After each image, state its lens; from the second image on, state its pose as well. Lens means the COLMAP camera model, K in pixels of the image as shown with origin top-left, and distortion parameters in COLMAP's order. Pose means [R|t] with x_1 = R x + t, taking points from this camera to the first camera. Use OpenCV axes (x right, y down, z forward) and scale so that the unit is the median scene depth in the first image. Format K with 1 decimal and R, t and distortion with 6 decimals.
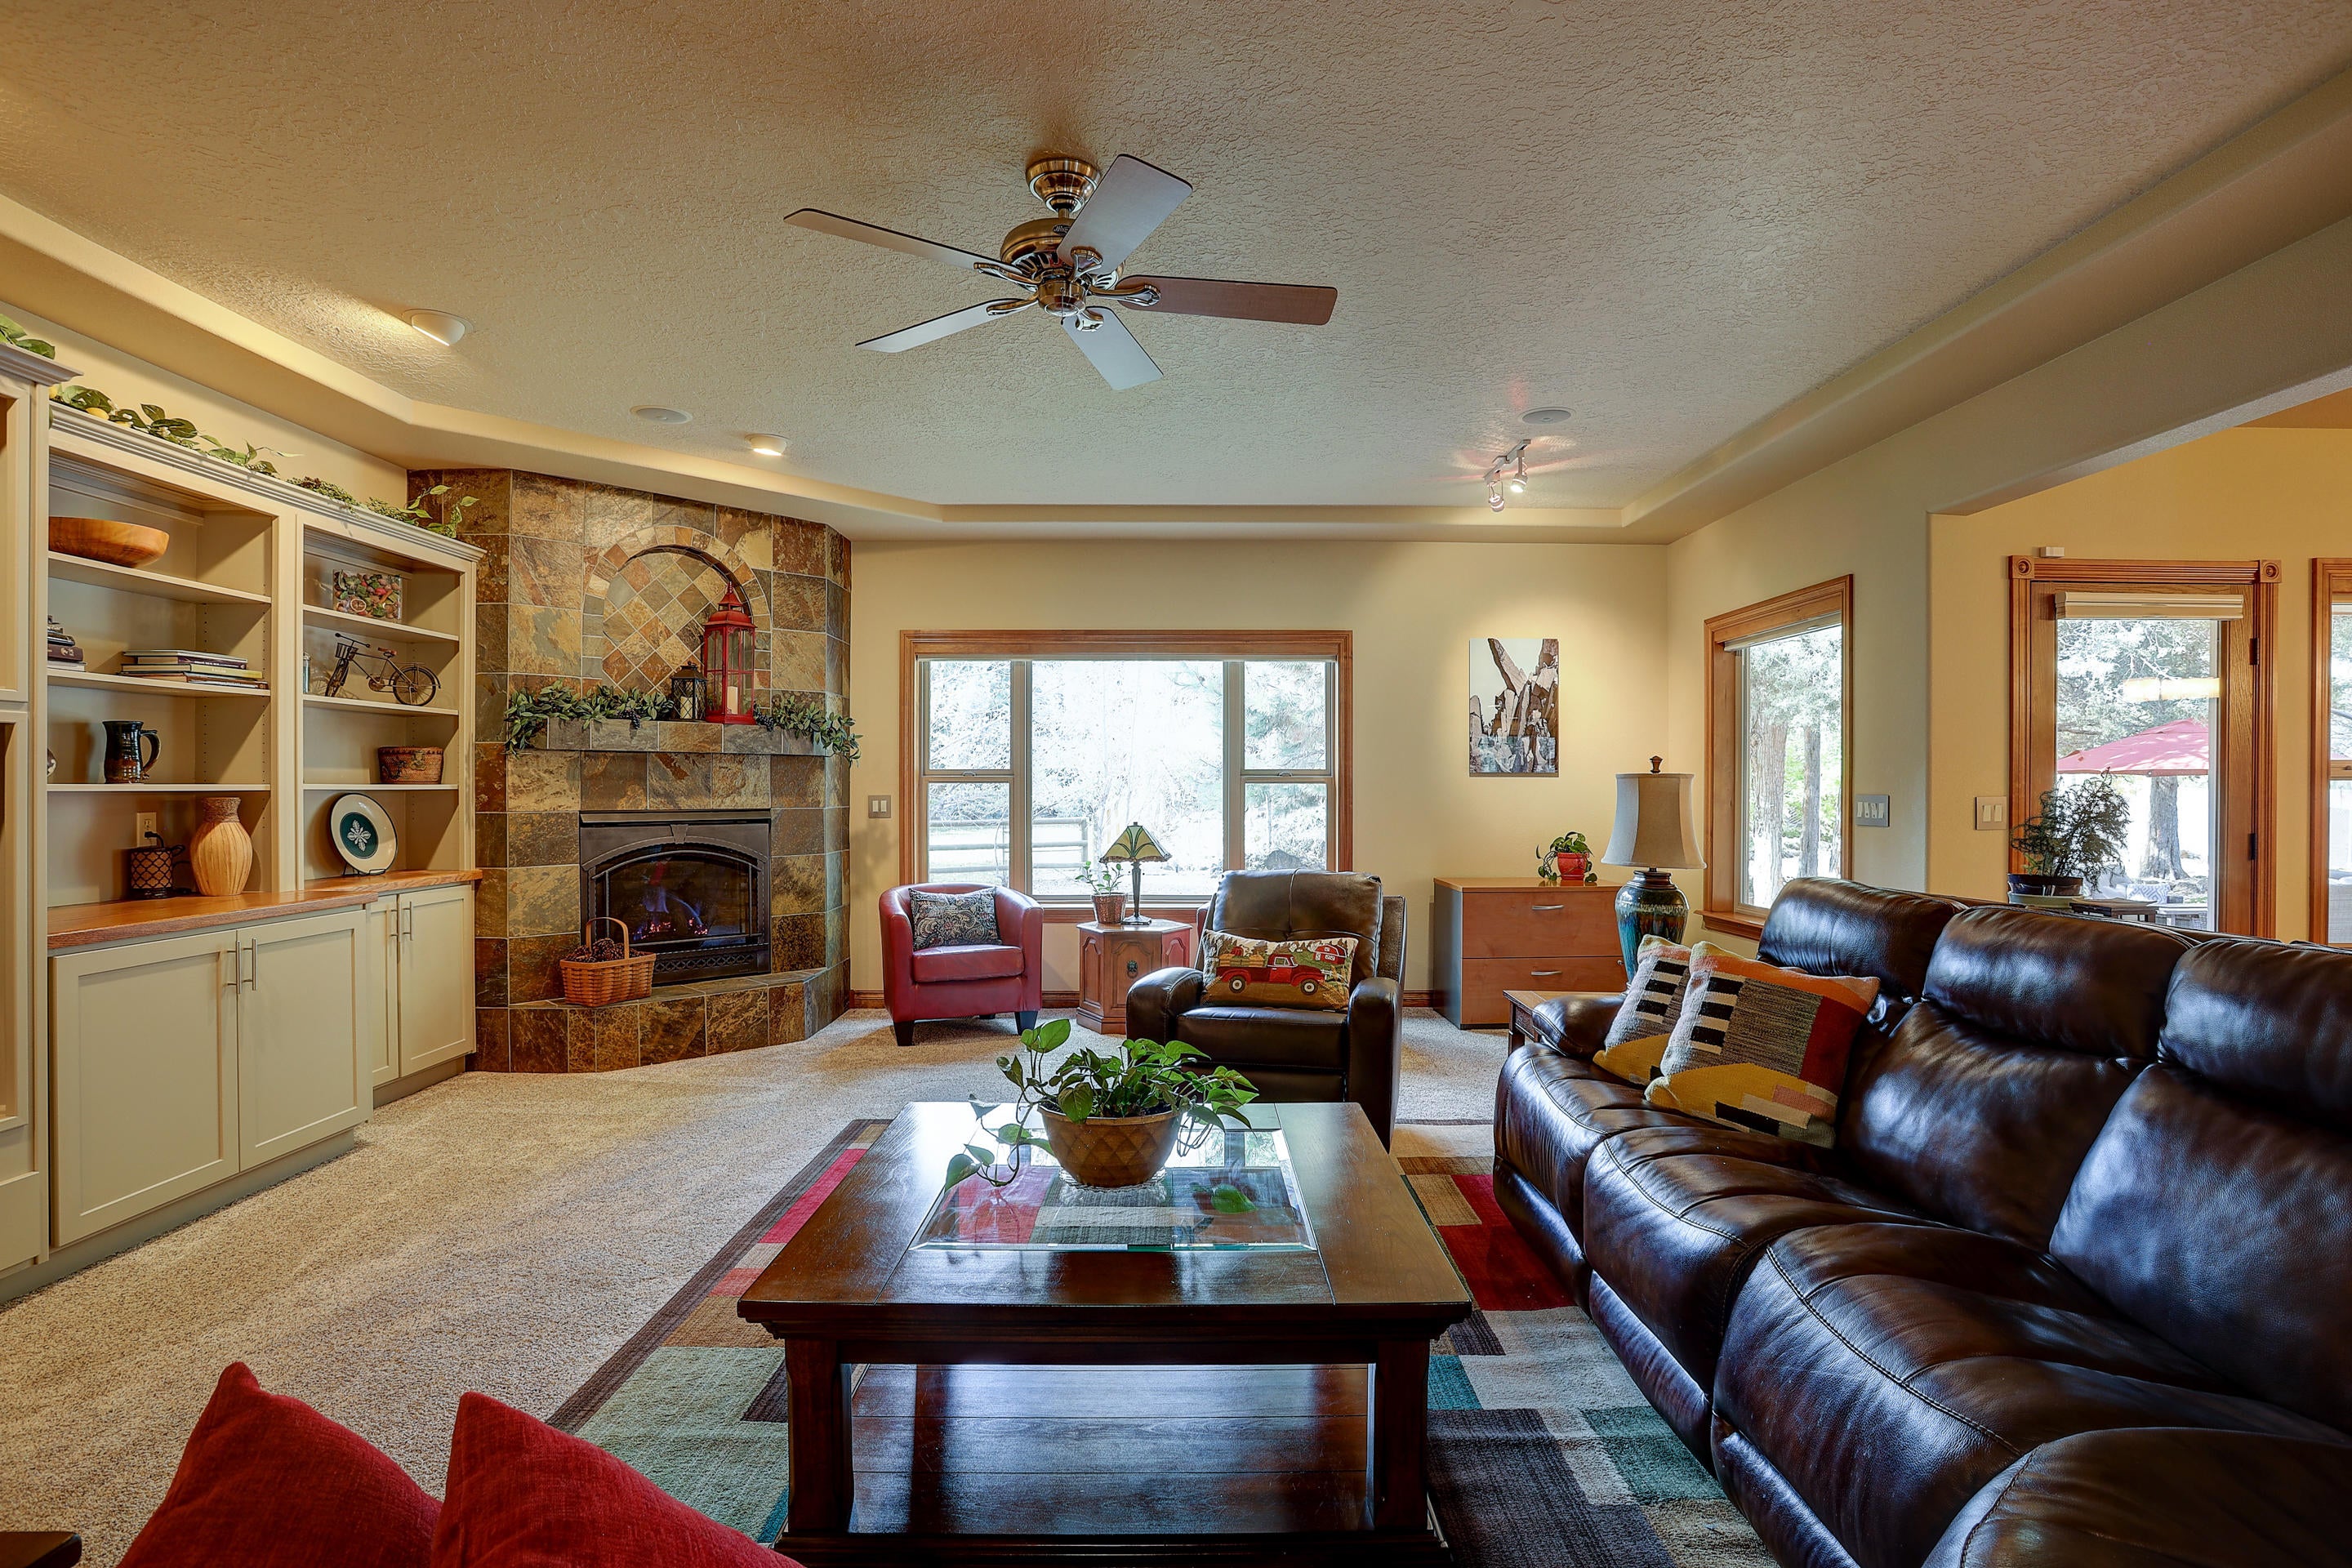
lens RADIAL K [[1151.8, 0, 1192.5], [0, 1151.8, 790.4], [0, 0, 1]] dist [-0.076009, 0.032173]
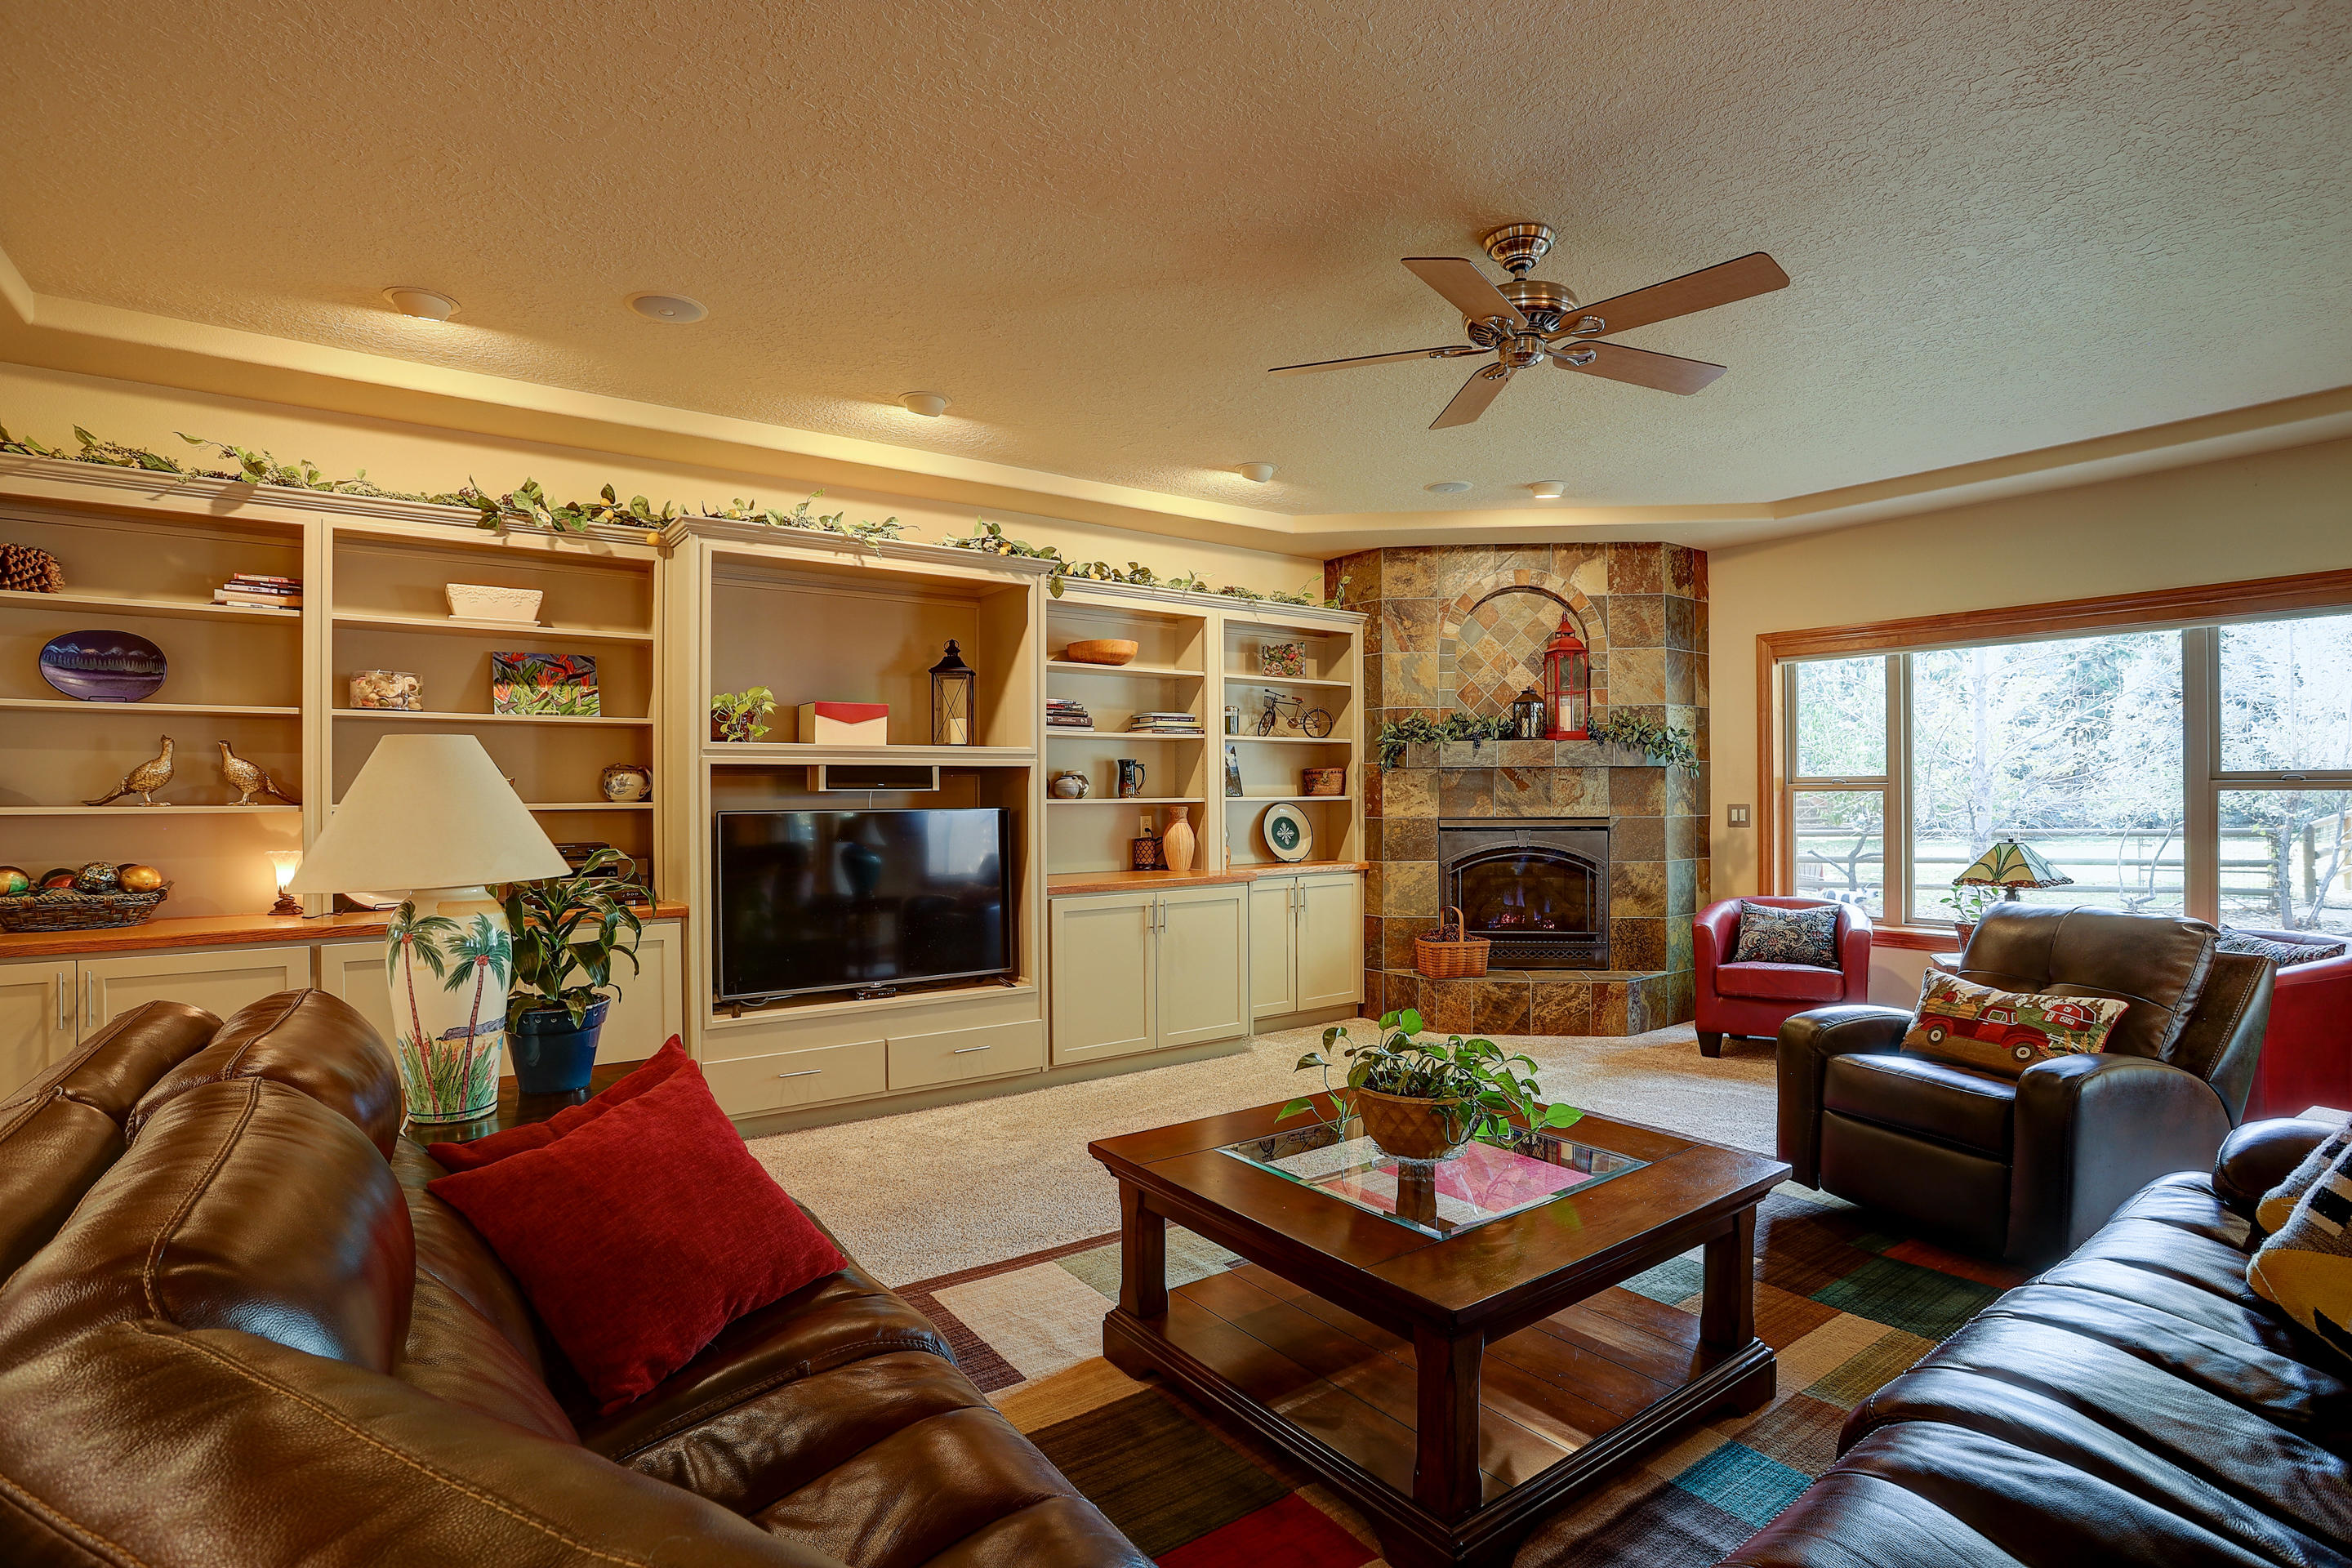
lens RADIAL K [[1151.8, 0, 1192.5], [0, 1151.8, 790.4], [0, 0, 1]] dist [-0.076009, 0.032173]
pose [[0.584717, -0.004277, -0.811226, 0.304312], [0.003759, 0.999990, -0.002563, -0.008588], [0.811229, -0.001550, 0.584727, 0.062075]]
